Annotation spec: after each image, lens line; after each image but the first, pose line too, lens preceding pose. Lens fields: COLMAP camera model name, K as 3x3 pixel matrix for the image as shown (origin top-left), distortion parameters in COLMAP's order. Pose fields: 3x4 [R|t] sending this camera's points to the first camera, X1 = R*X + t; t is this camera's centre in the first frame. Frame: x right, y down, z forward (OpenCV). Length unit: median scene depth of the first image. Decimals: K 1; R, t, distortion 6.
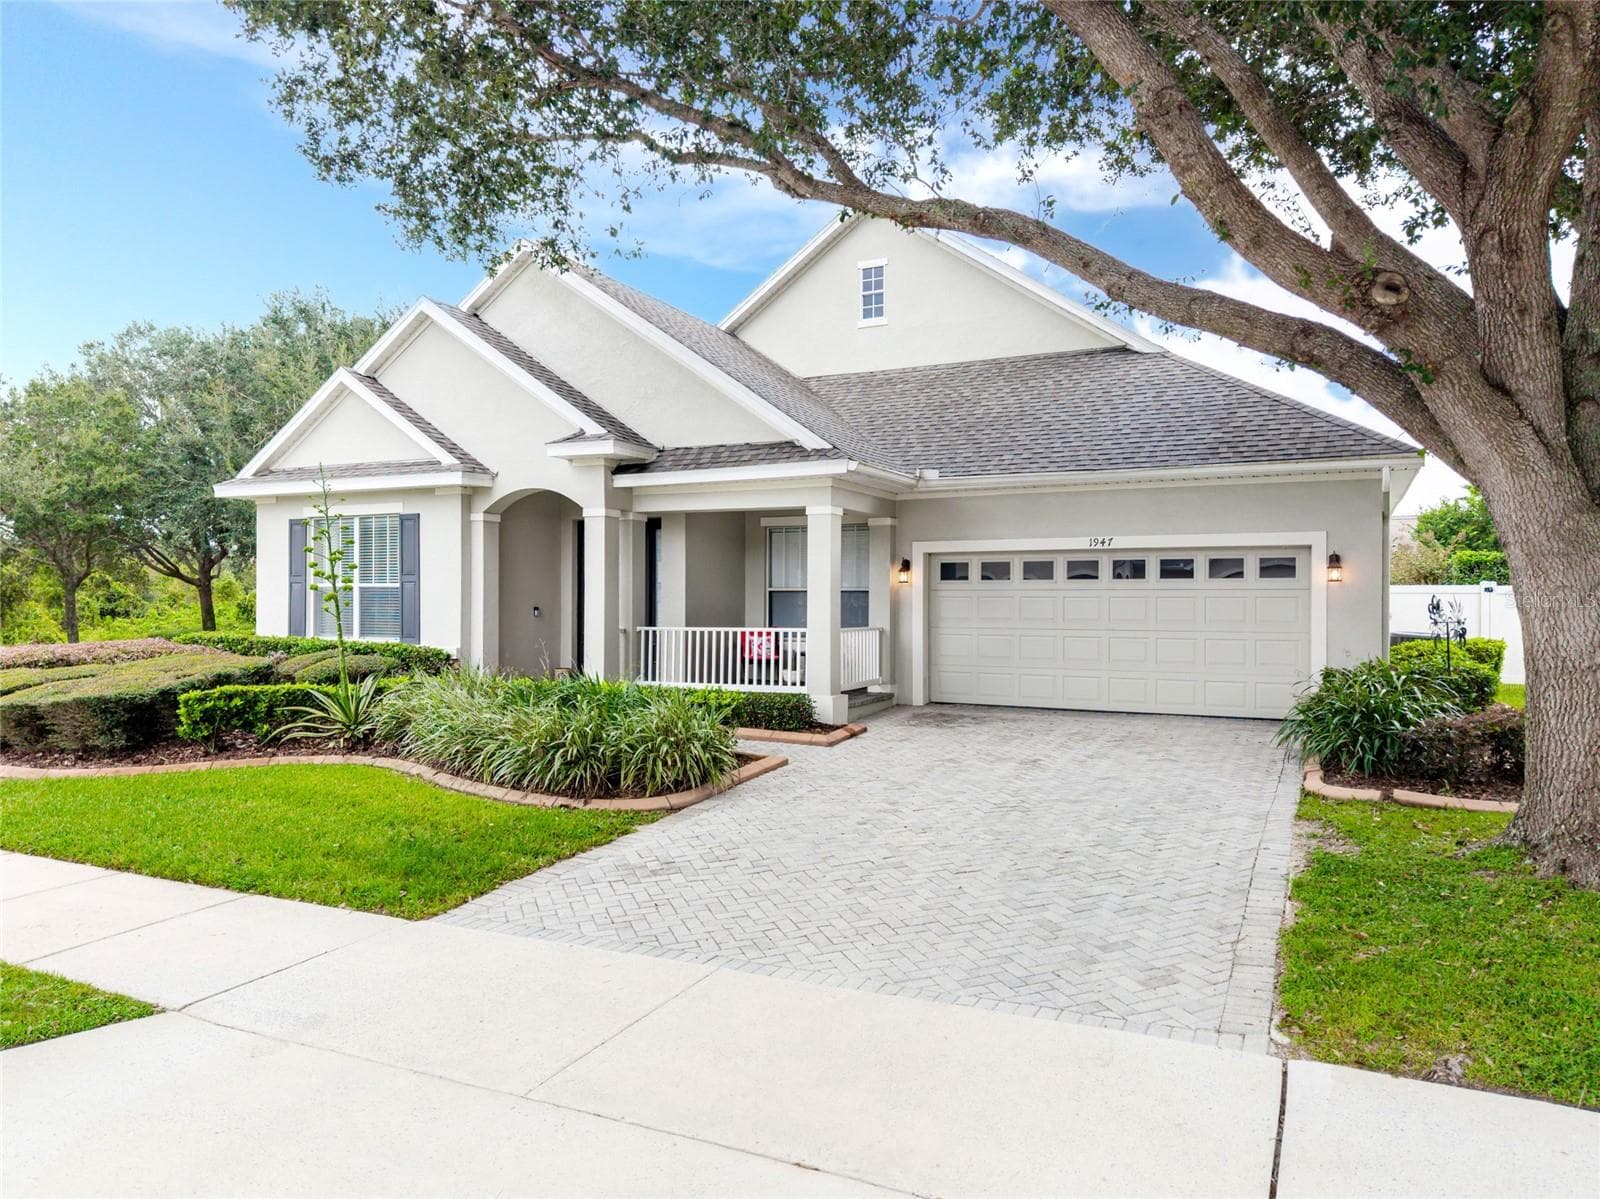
lens RADIAL K [[1056.6, 0, 798.4], [0, 1056.6, 617.9], [0, 0, 1]] dist [0.019955, -0.001505]
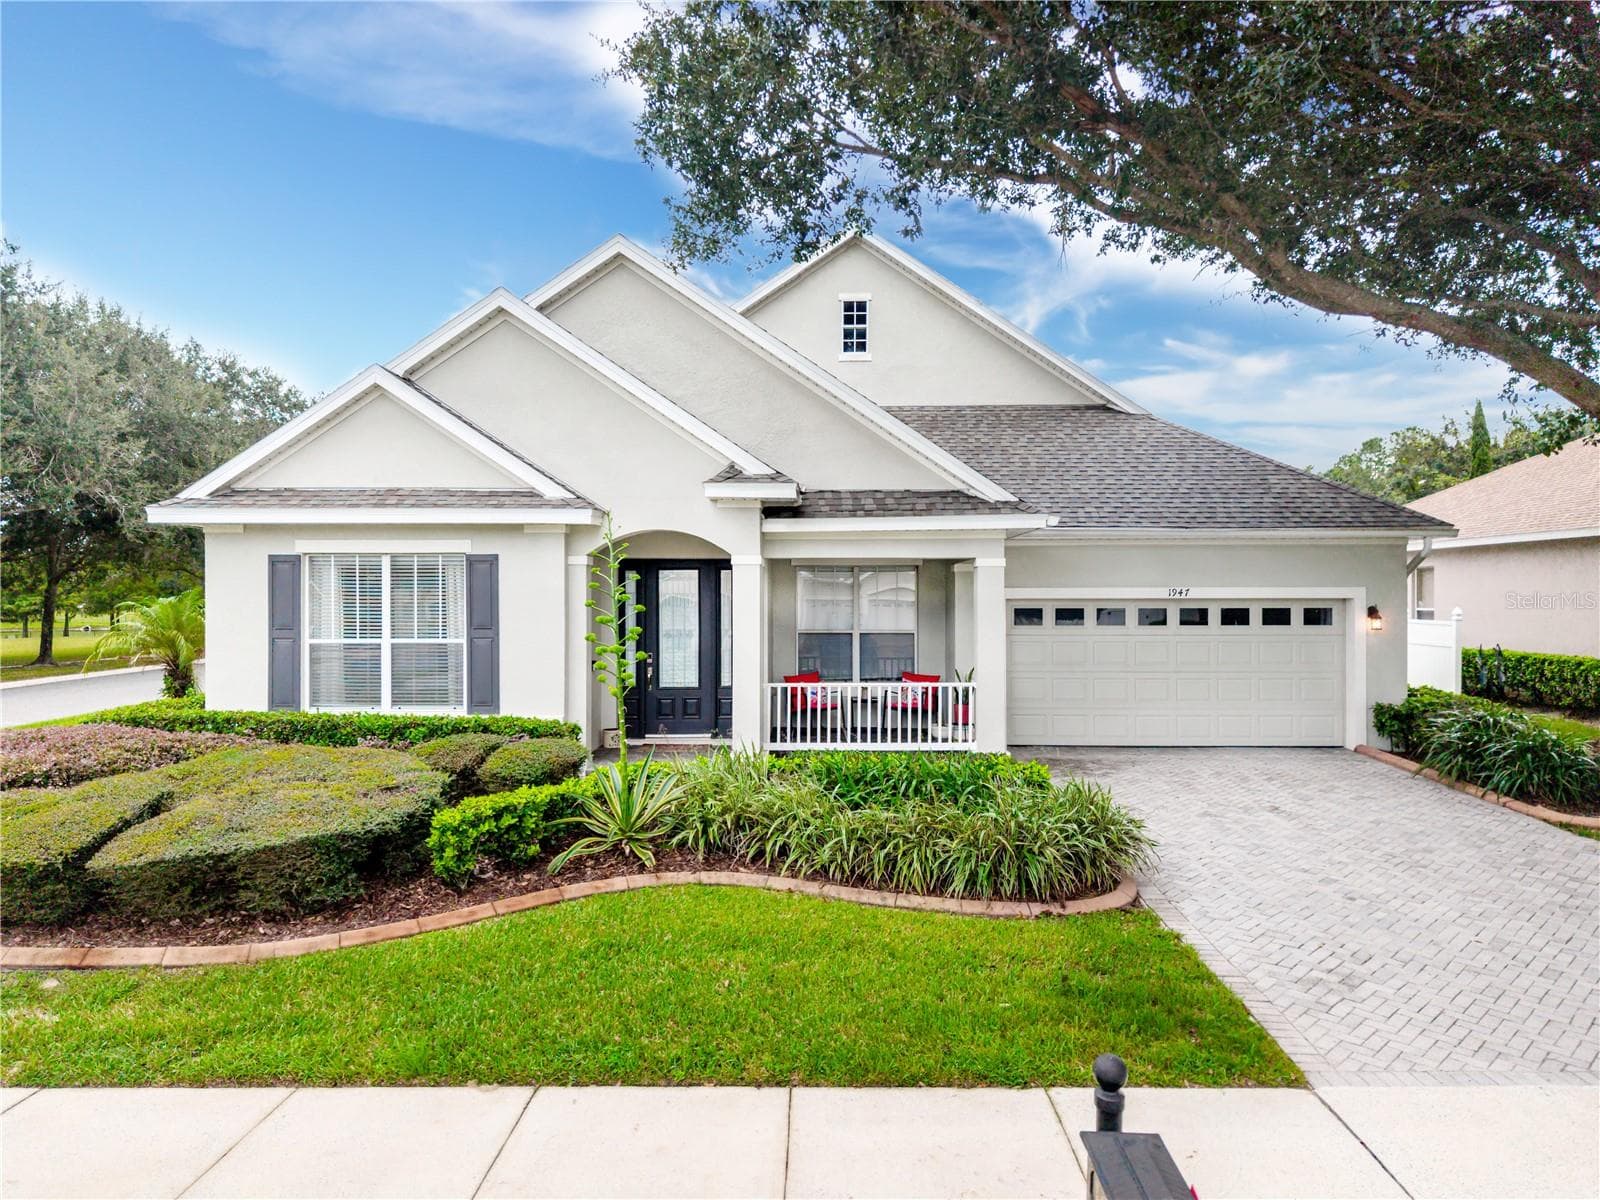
lens RADIAL K [[1060.0, 0, 800.0], [0, 1060.0, 600.0], [0, 0, 1]] dist [0.020564, -0.000978]
pose [[0.906945, -0.004267, 0.421227, -0.500189], [0.010956, 0.999849, -0.013463, -0.050462], [-0.421106, 0.016825, 0.906855, 0.162658]]
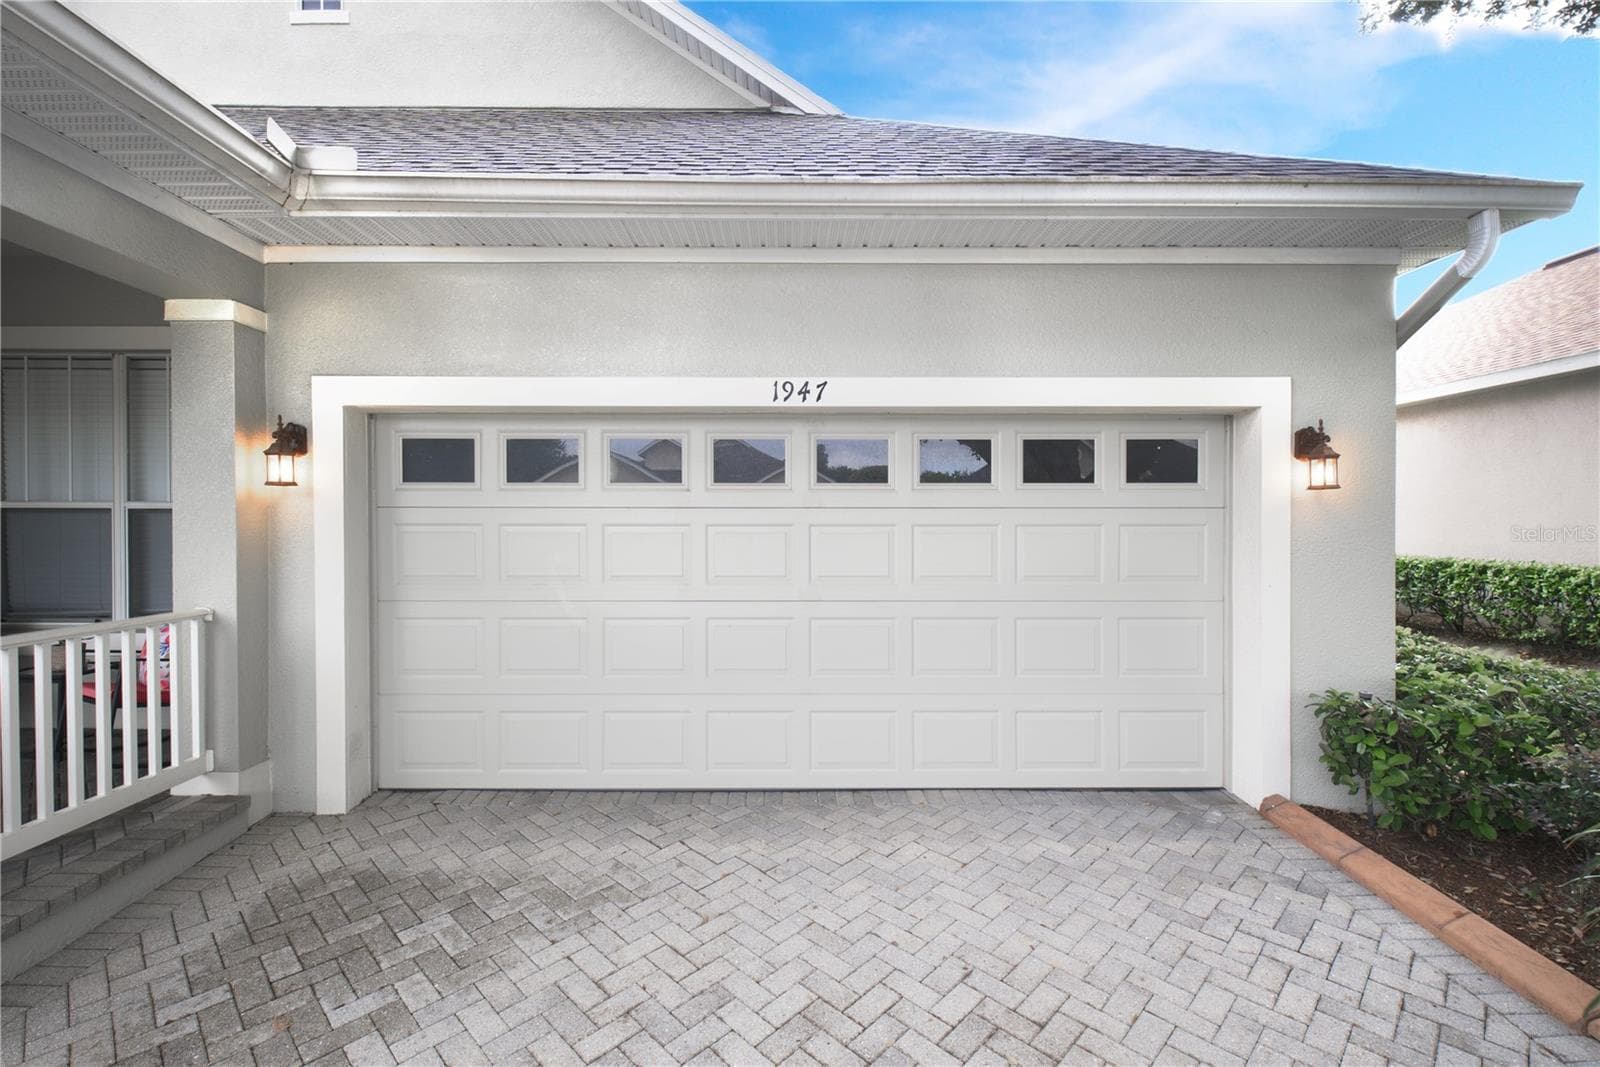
lens RADIAL K [[745.6, 0, 770.8], [0, 745.6, 530.2], [0, 0, 1]] dist [0.014995, -0.000002]
pose [[0.899002, -0.007071, 0.437887, 0.141222], [0.009865, 0.999943, -0.004105, -0.015880], [-0.437833, 0.008010, 0.899021, 0.705659]]
